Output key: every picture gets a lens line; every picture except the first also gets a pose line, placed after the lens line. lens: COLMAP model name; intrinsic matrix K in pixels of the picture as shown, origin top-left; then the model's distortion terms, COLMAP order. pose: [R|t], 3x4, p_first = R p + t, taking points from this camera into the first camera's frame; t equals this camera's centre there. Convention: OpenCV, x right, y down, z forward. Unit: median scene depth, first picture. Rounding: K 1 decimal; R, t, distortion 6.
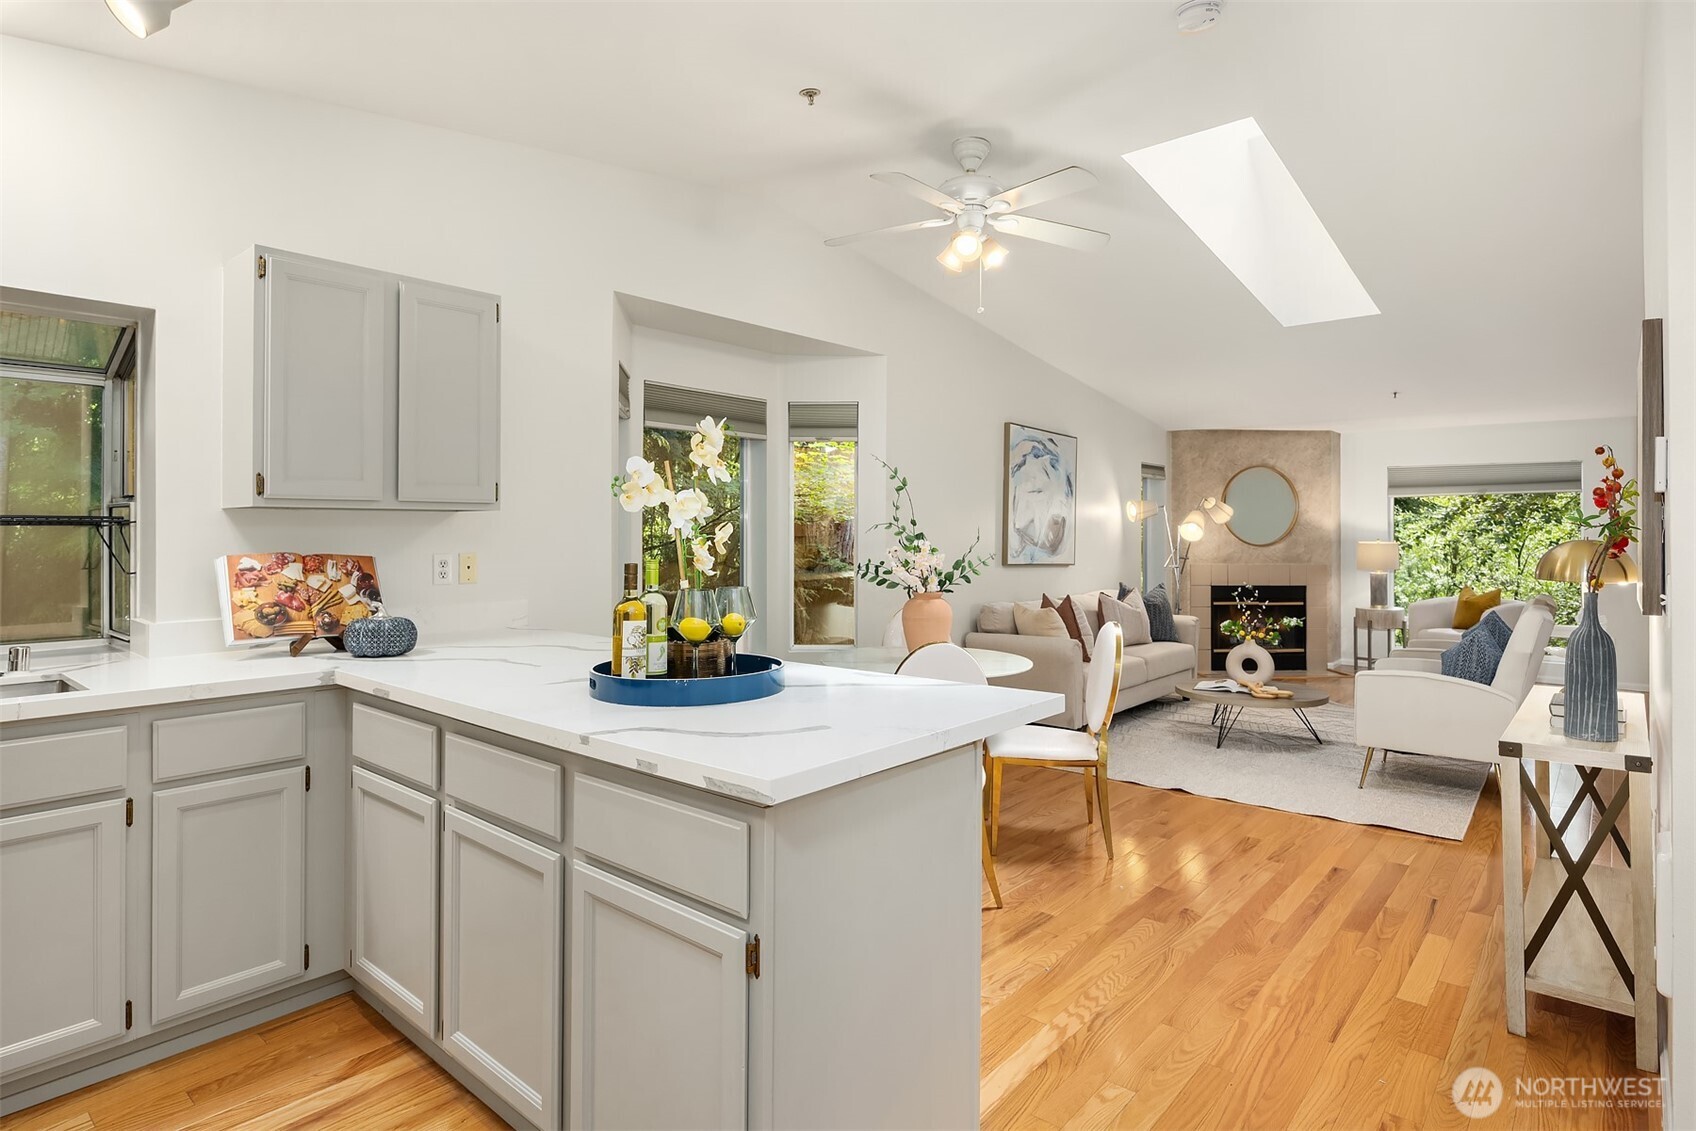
lens RADIAL K [[884.1, 0, 864.2], [0, 884.1, 517.4], [0, 0, 1]] dist [-0.001284, -0.000461]
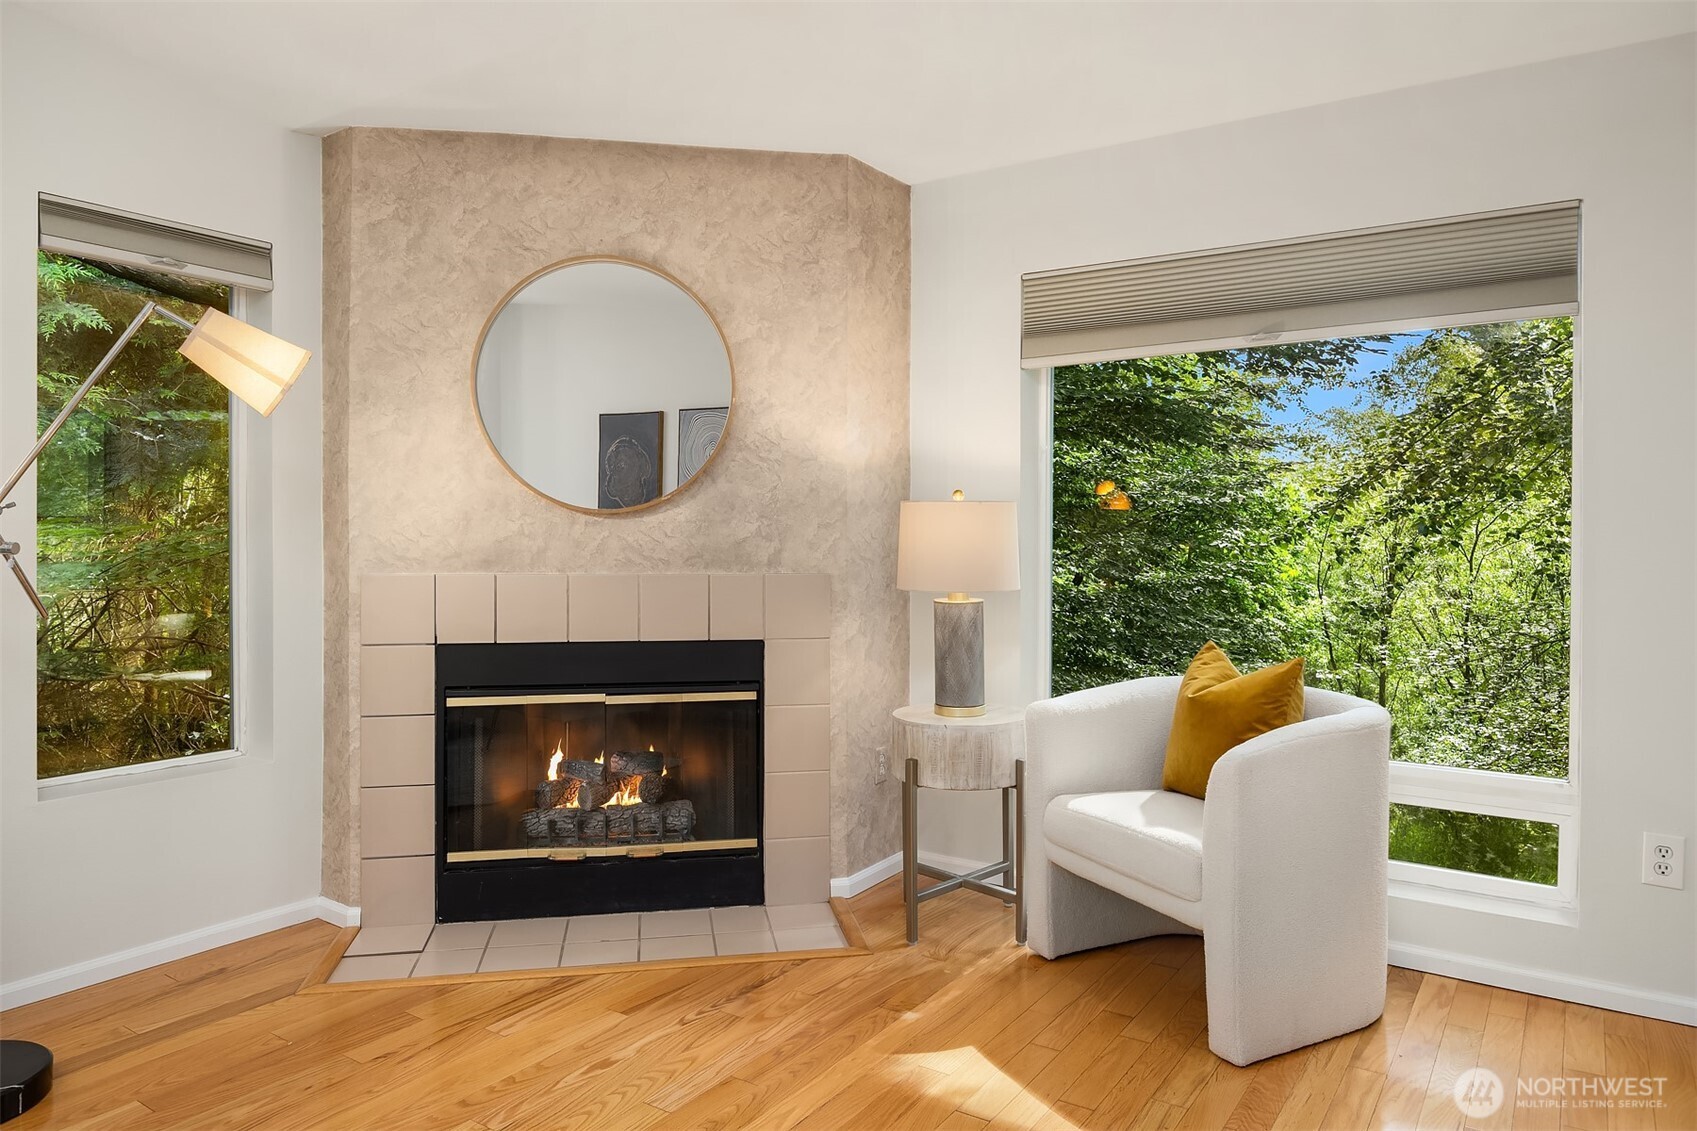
lens RADIAL K [[1062.2, 0, 841.1], [0, 1062.2, 522.0], [0, 0, 1]] dist [0.005089, 0.000561]
pose [[0.995349, 0.001798, 0.096321, 0.490984], [-0.002565, 0.999966, 0.007849, 0.031791], [-0.096303, -0.008060, 0.995319, 0.617194]]
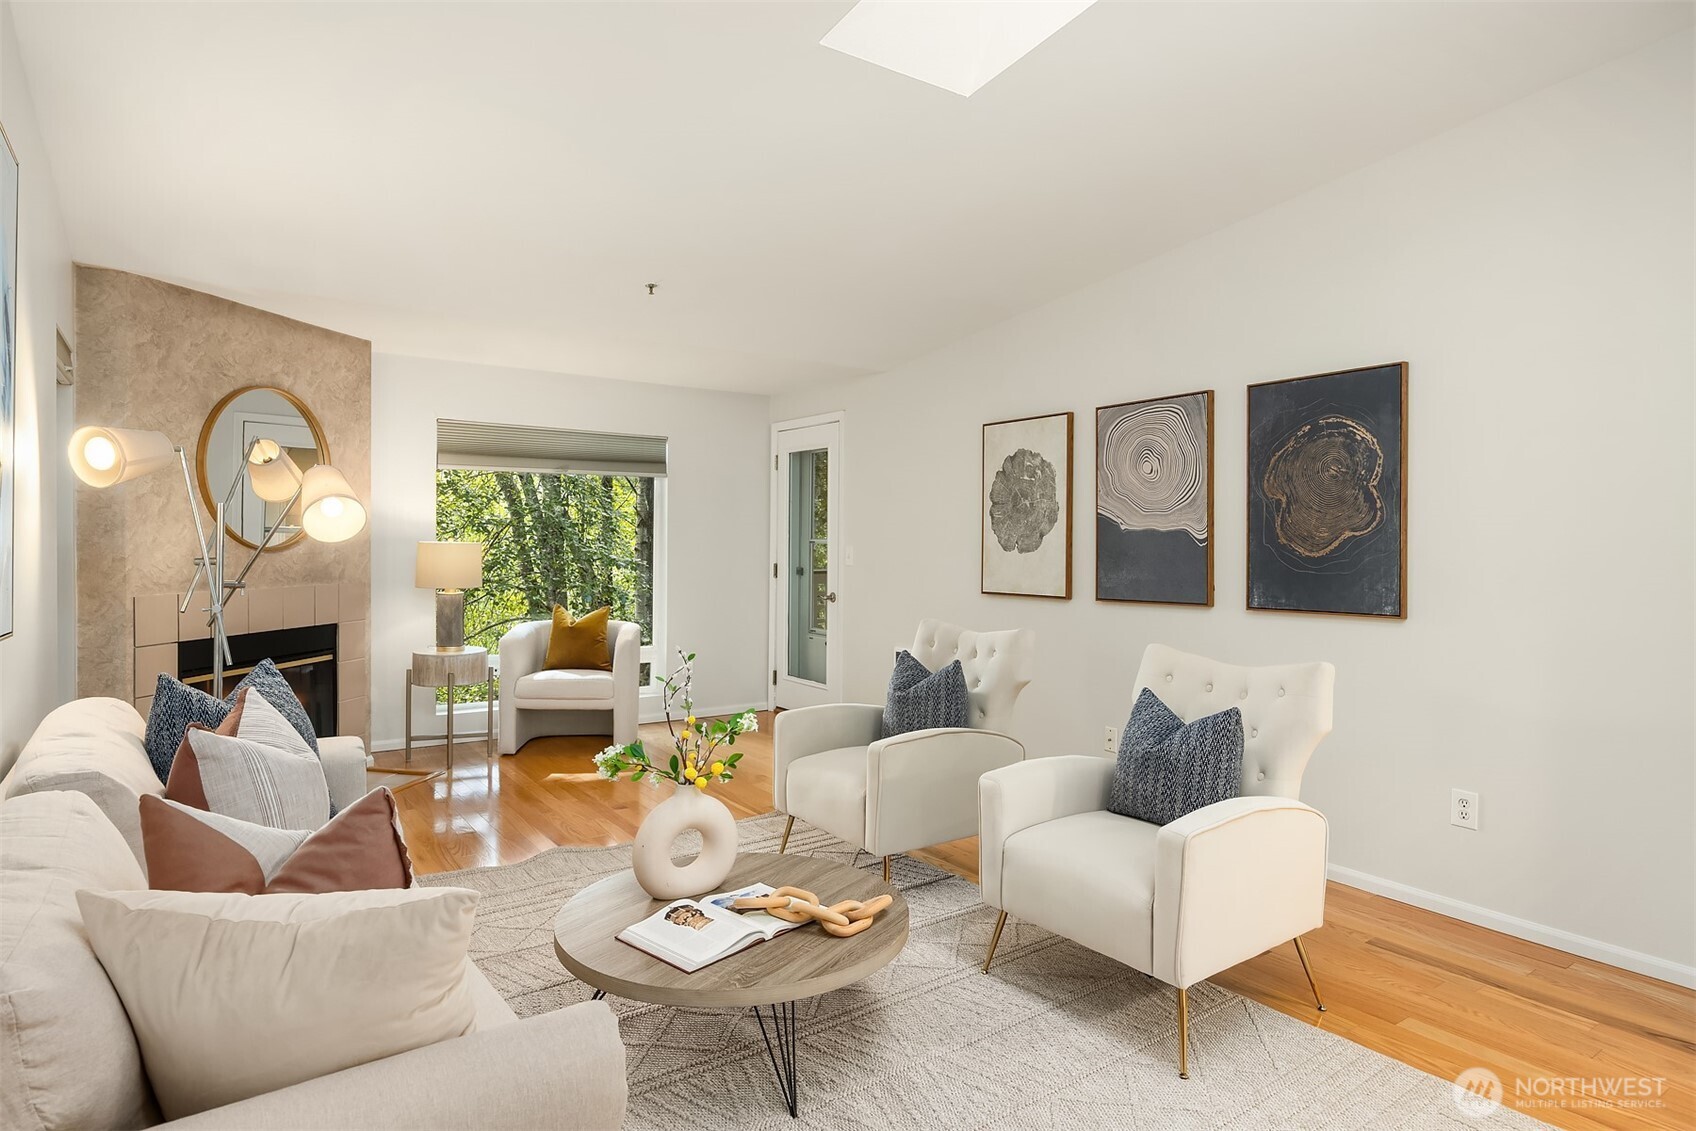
lens RADIAL K [[965.2, 0, 851.8], [0, 965.2, 555.1], [0, 0, 1]] dist [-0.003550, -0.001090]
pose [[0.261544, -0.018475, 0.965015, 0.018021], [-0.022819, 0.999419, 0.025318, 0.013990], [-0.964922, -0.028642, 0.260971, 0.546756]]
